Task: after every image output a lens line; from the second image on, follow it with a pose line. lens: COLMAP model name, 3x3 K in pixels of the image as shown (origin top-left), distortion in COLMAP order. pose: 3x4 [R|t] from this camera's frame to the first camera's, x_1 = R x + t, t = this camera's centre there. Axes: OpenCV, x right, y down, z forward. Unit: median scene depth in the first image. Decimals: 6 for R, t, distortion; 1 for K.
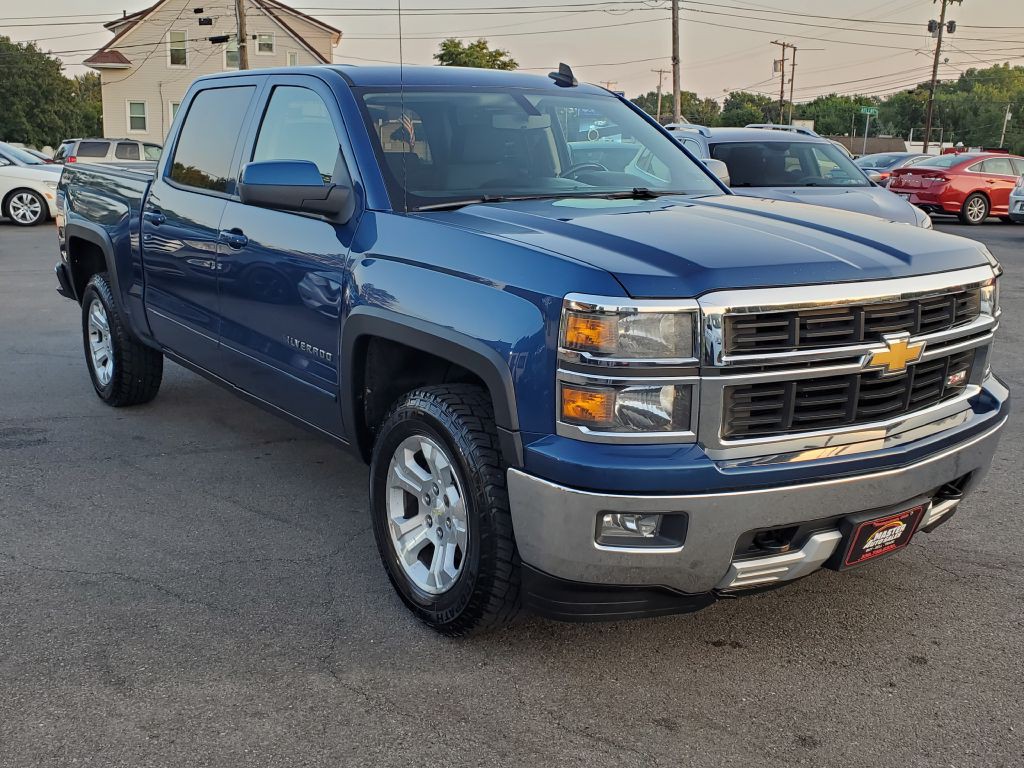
lens RADIAL K [[1554.9, 0, 475.6], [0, 1554.9, 364.0], [0, 0, 1]] dist [0.231552, -1.422144]
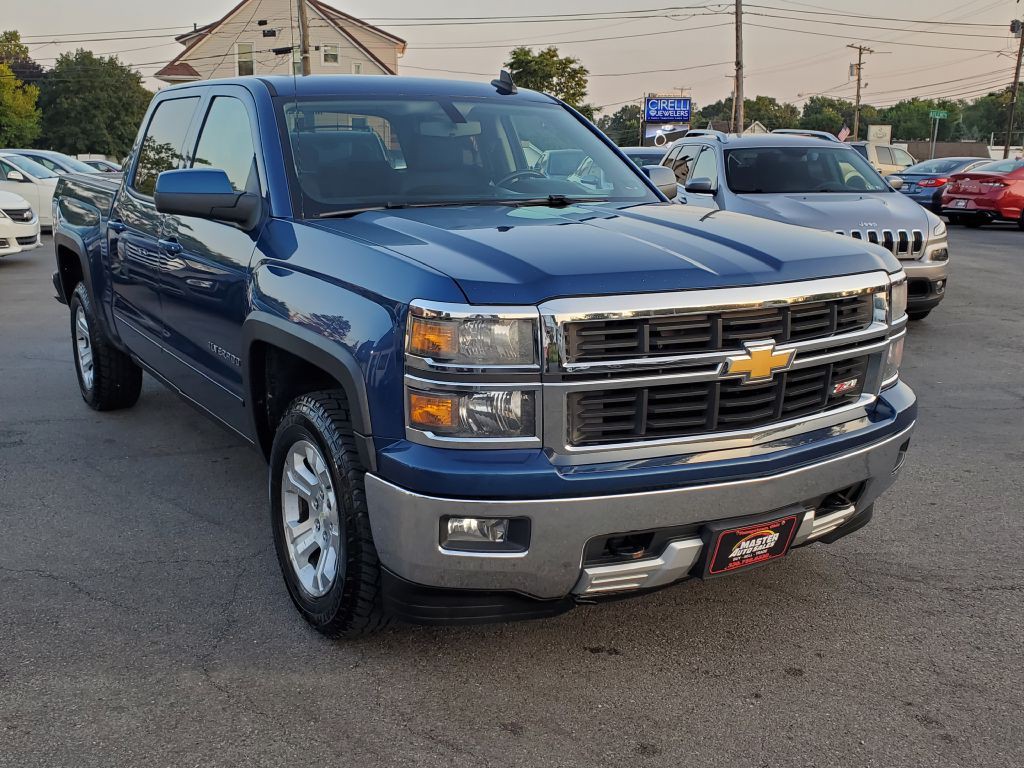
lens RADIAL K [[1563.2, 0, 548.5], [0, 1563.2, 383.6], [0, 0, 1]] dist [0.240329, -1.468790]
pose [[0.995488, 0.005895, -0.094705, 0.216770], [-0.005320, 0.999966, 0.006331, 0.001878], [0.094739, -0.005798, 0.995485, -0.001625]]
